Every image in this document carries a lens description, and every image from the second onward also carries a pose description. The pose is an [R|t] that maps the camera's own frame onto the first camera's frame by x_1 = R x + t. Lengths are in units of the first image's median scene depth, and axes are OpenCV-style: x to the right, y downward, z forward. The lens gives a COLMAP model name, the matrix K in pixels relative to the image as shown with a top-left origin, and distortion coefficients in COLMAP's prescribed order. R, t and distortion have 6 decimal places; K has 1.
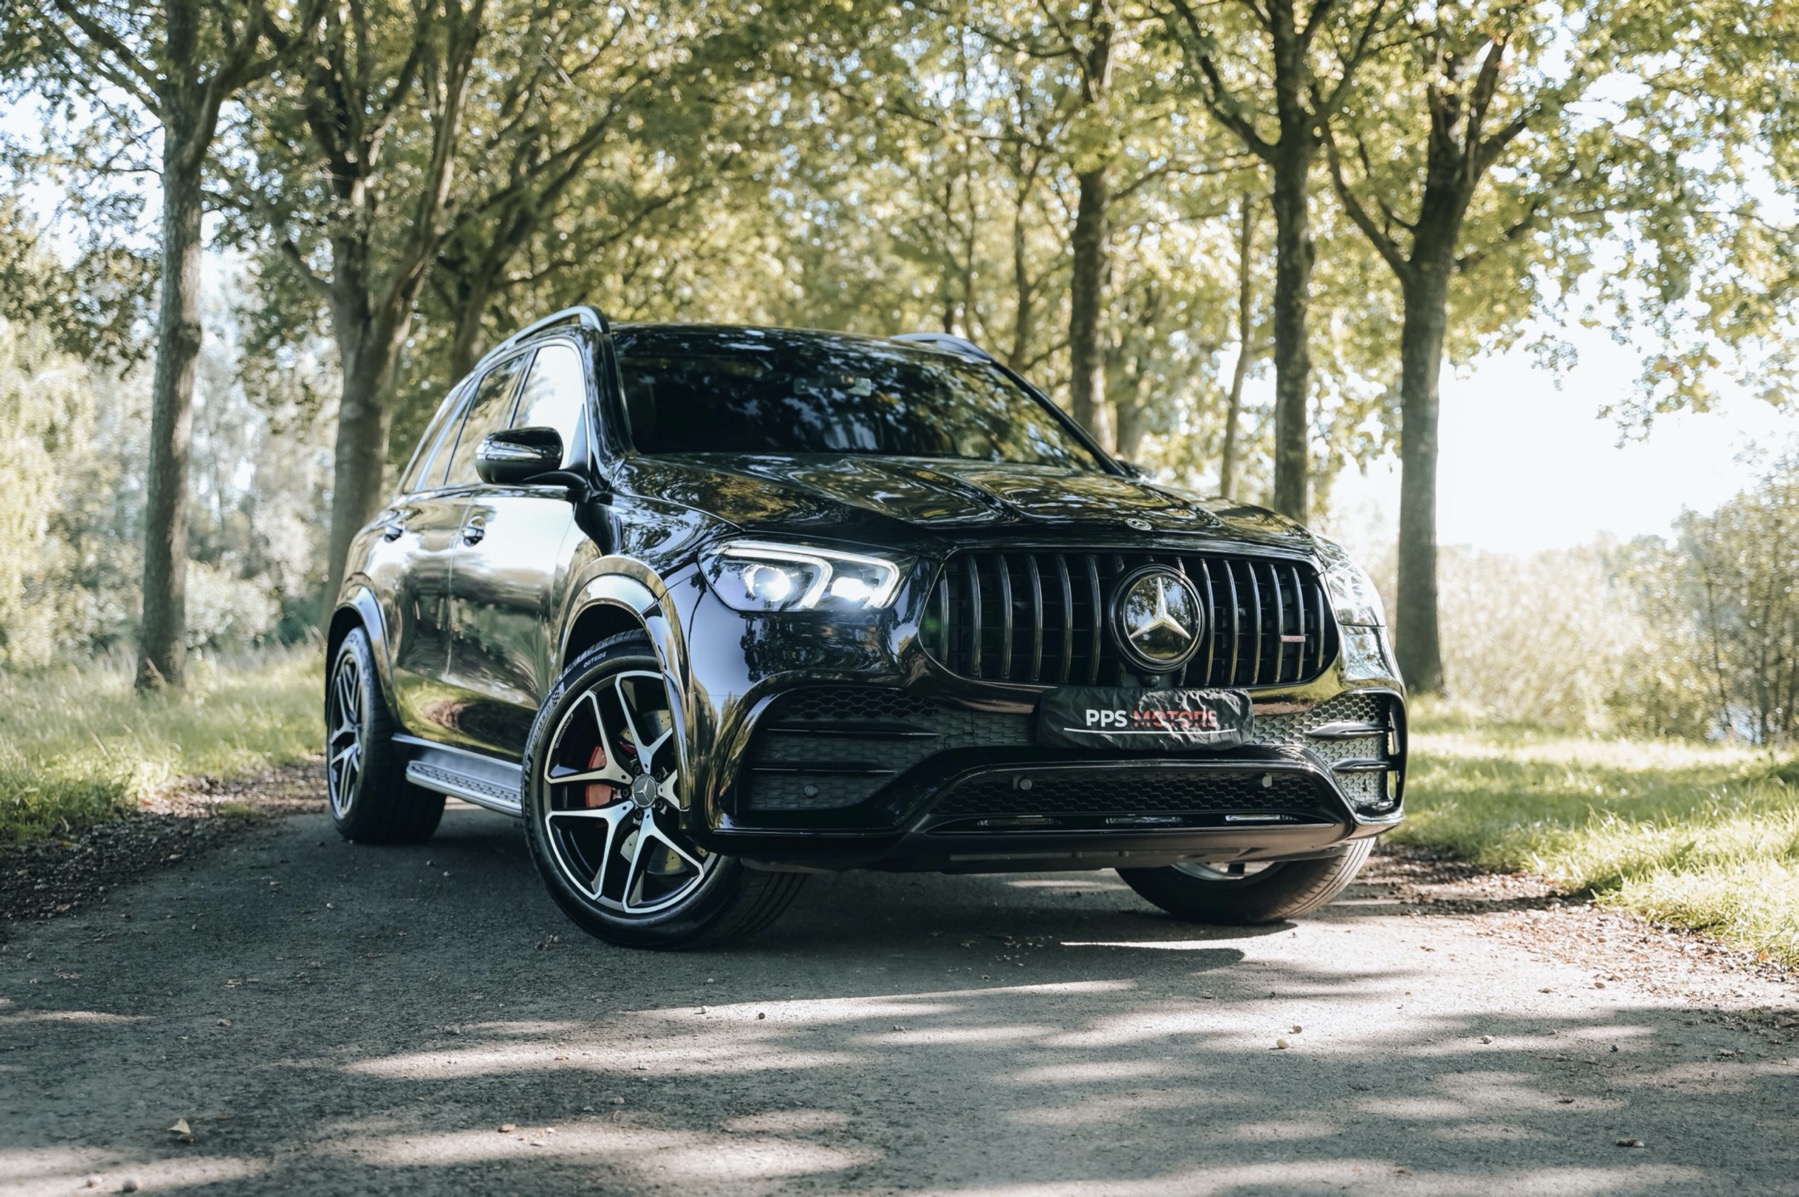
lens RADIAL K [[2347.3, 0, 899.5], [0, 2347.3, 598.5], [0, 0, 1]] dist [-0.009608, -0.036521]
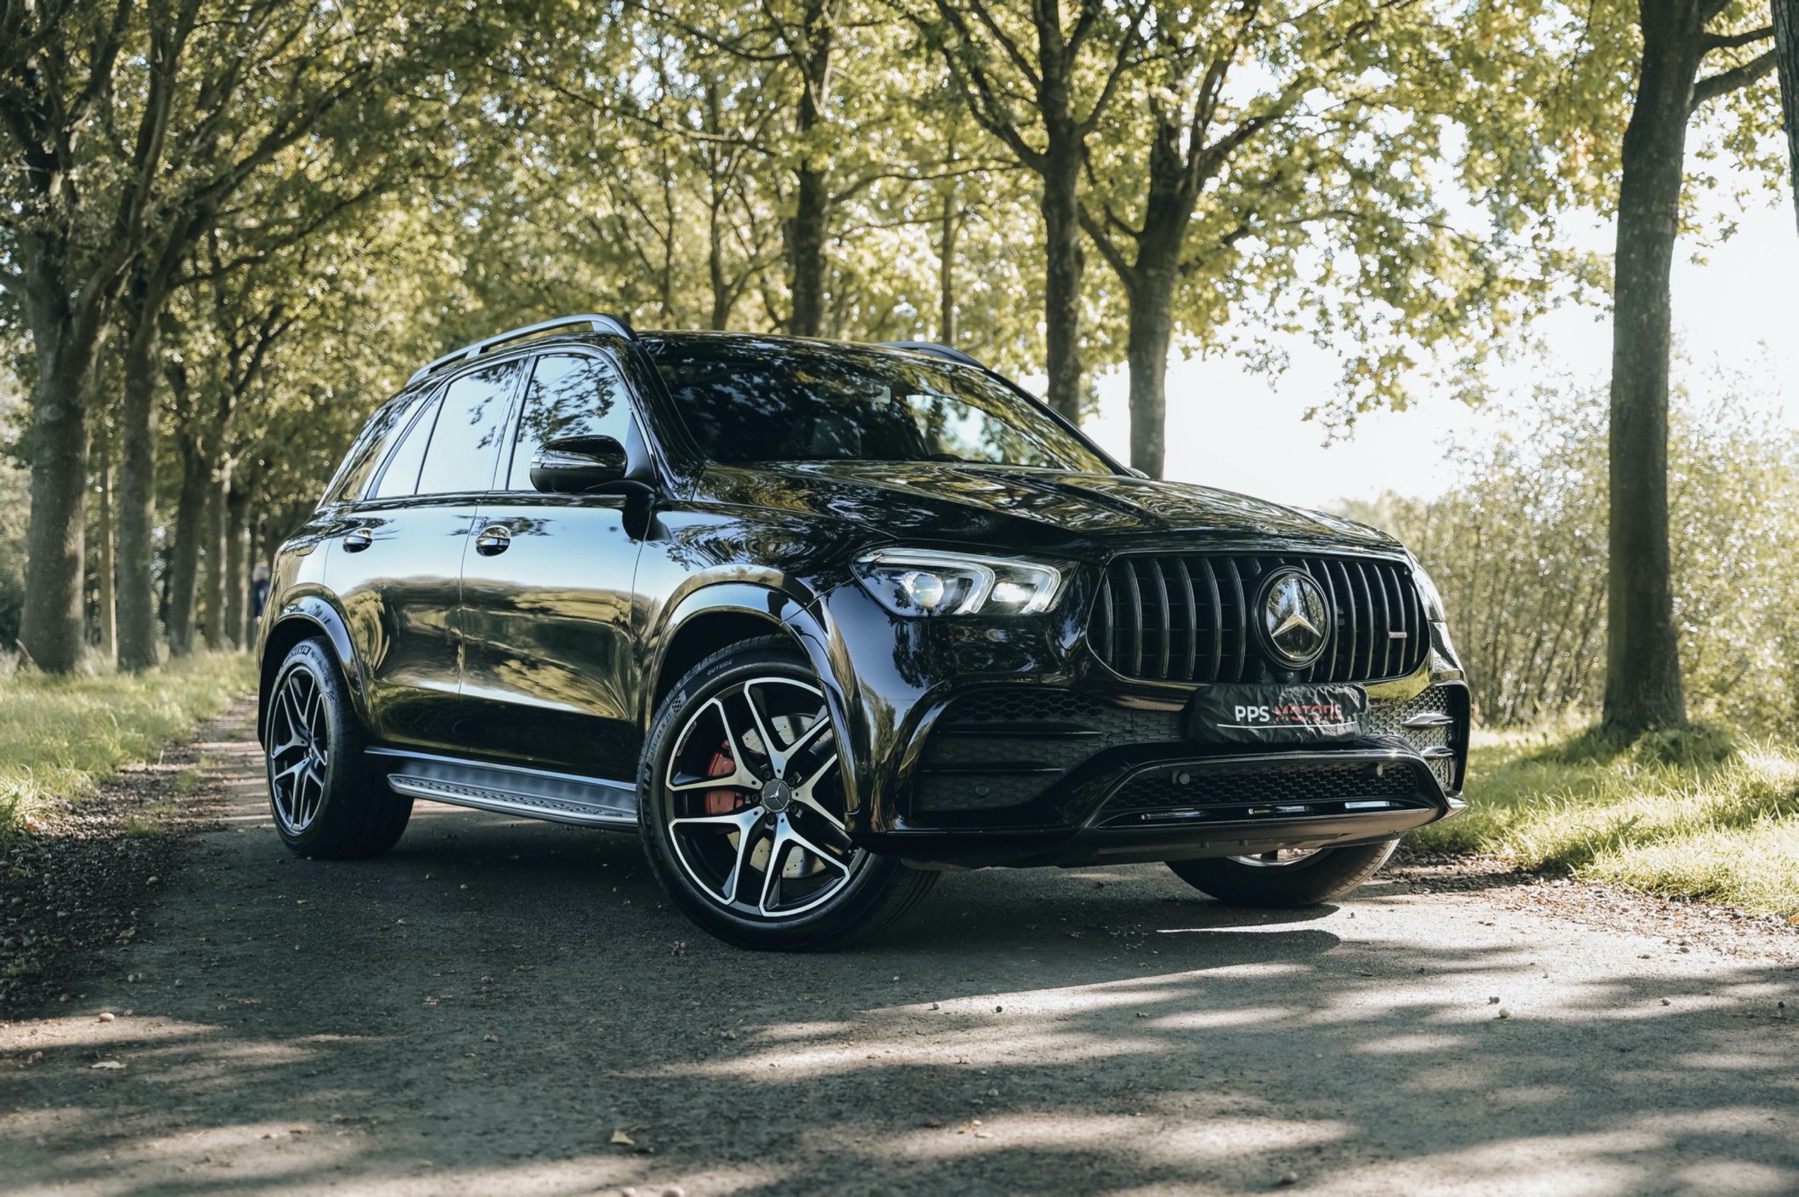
lens RADIAL K [[2347.3, 0, 899.5], [0, 2347.3, 598.5], [0, 0, 1]] dist [-0.009608, -0.036521]
pose [[0.986456, -0.014224, 0.163407, -0.216854], [0.014147, 0.999899, 0.001632, -0.004054], [-0.163413, 0.000702, 0.986557, -0.008825]]
